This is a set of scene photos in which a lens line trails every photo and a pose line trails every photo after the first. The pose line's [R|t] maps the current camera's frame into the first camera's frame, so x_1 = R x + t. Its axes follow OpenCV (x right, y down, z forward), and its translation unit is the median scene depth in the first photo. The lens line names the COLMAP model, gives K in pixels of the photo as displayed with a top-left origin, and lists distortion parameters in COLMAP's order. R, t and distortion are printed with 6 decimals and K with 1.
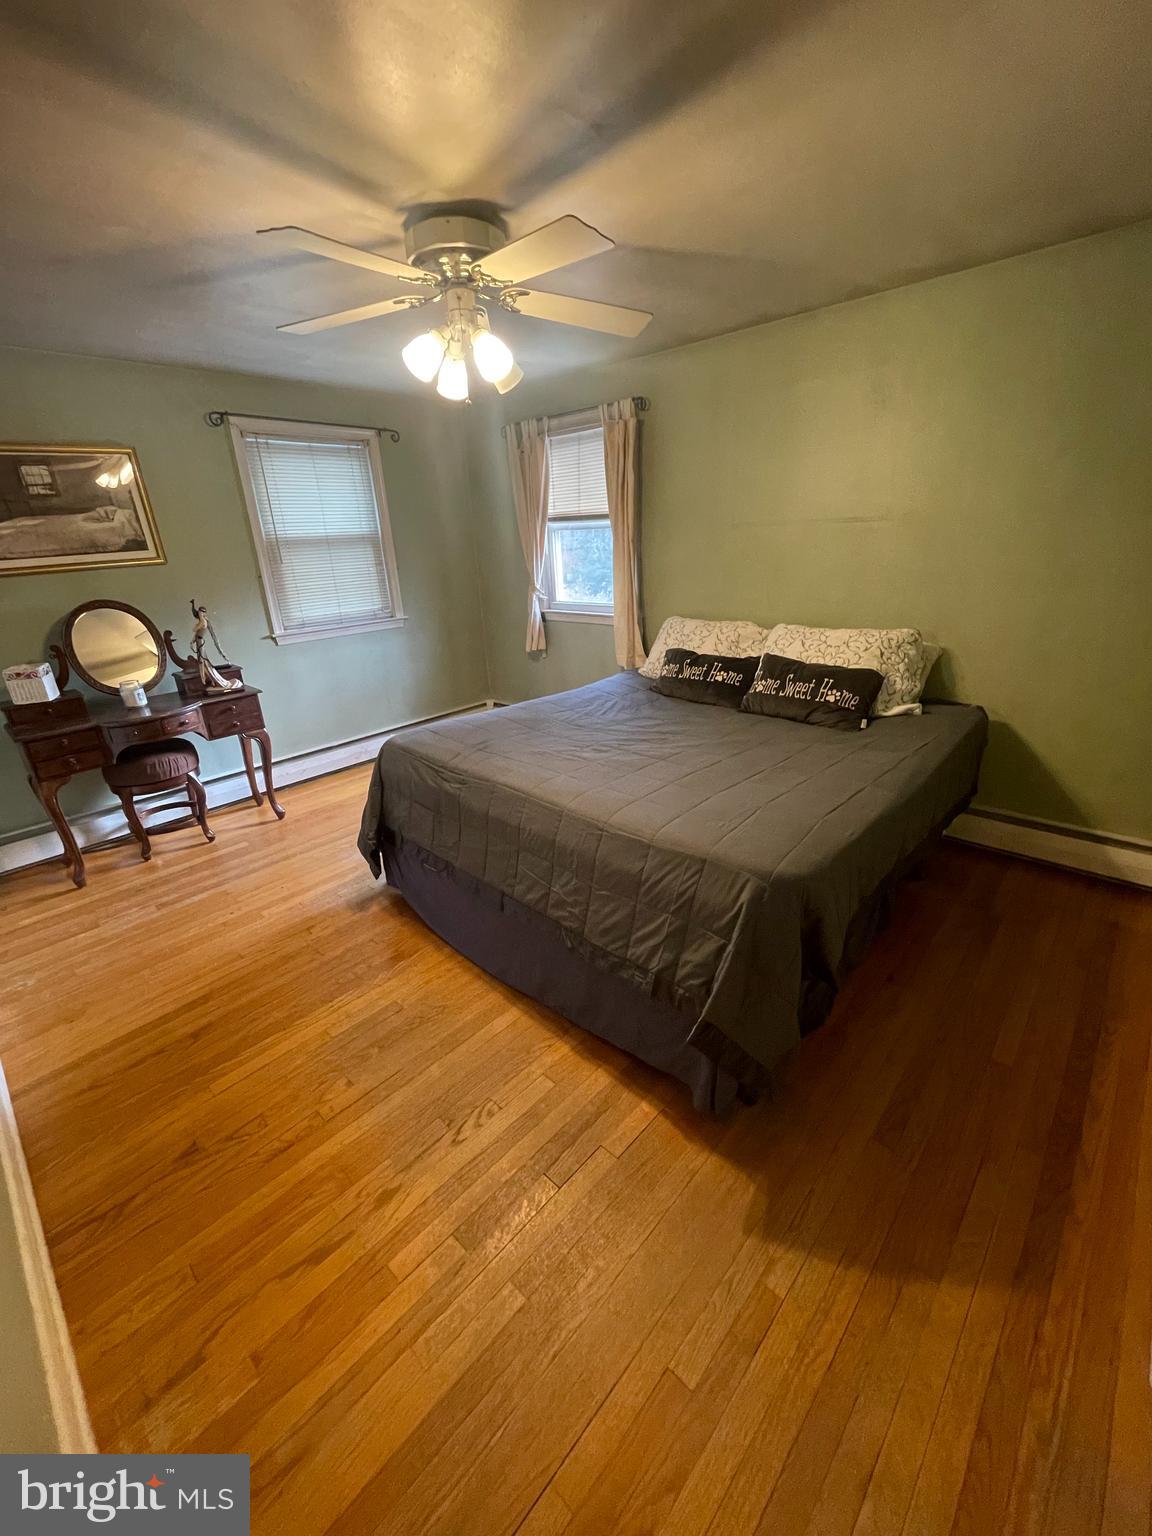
lens RADIAL K [[618.1, 0, 577.8], [0, 618.1, 771.6], [0, 0, 1]] dist [-0.002477, -0.000183]
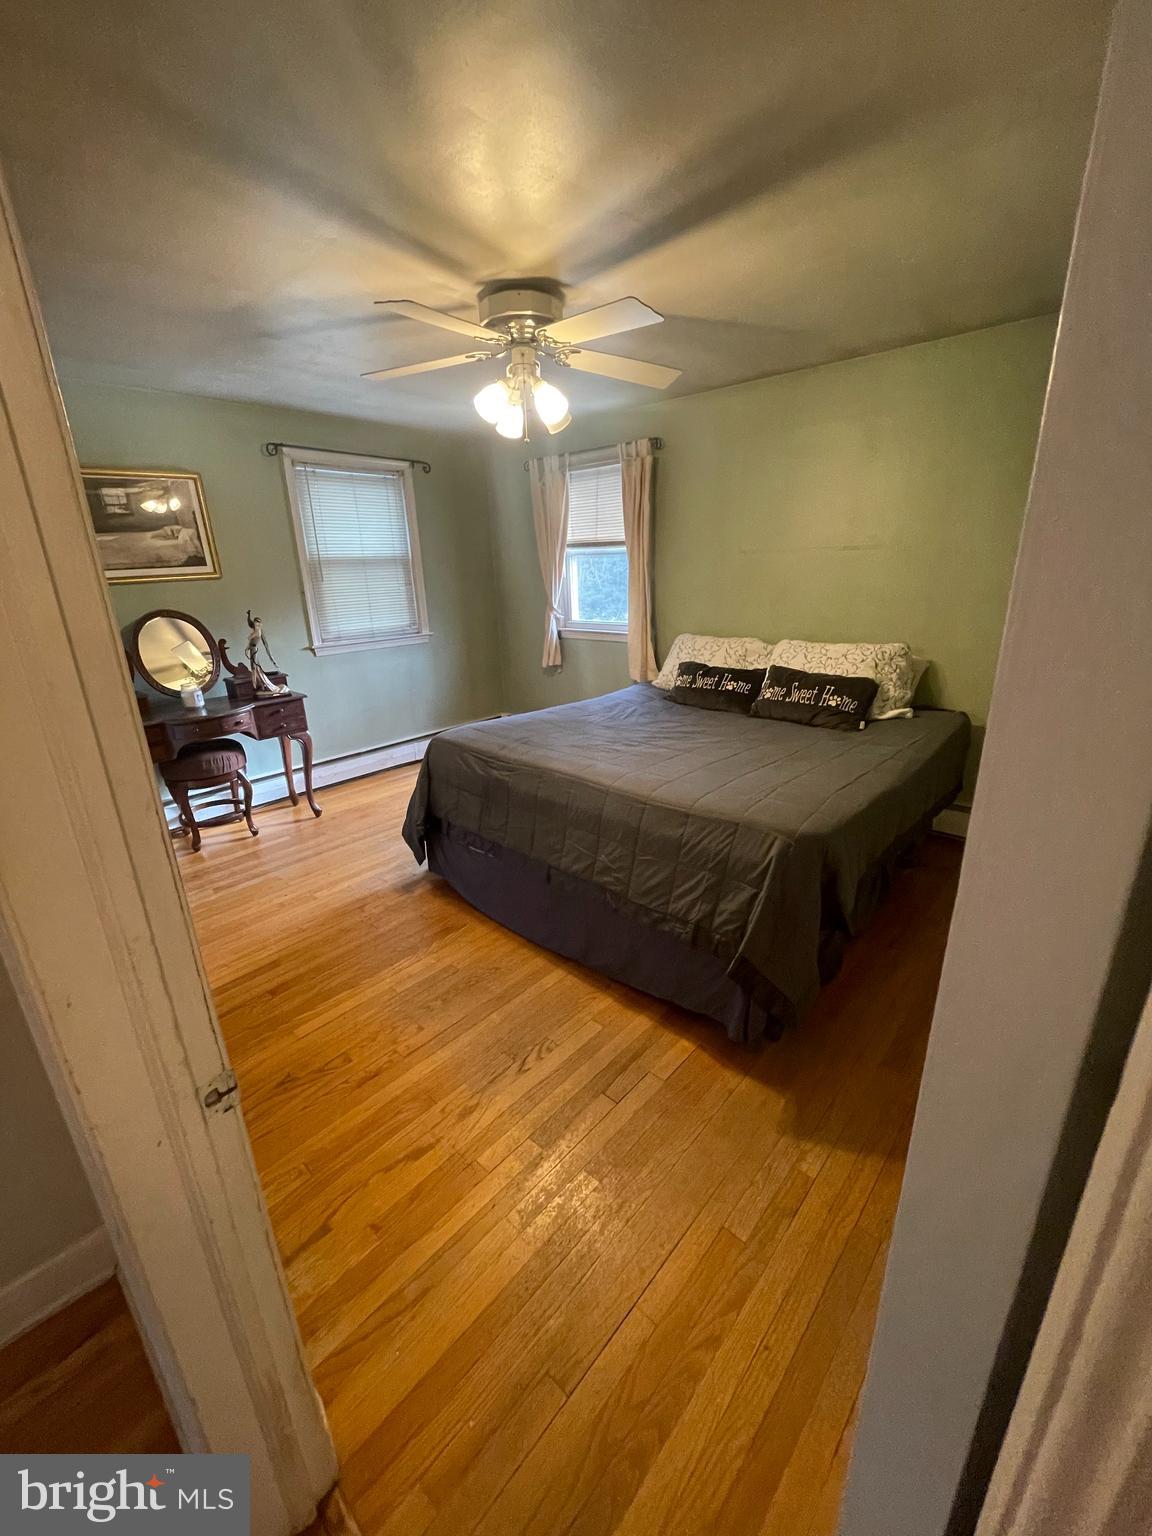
lens RADIAL K [[618.1, 0, 577.8], [0, 618.1, 771.6], [0, 0, 1]] dist [-0.002477, -0.000183]
pose [[0.999733, 0.008150, 0.021610, -0.076554], [-0.007166, 0.998952, -0.045217, 0.059954], [-0.021956, 0.045050, 0.998743, -0.106649]]
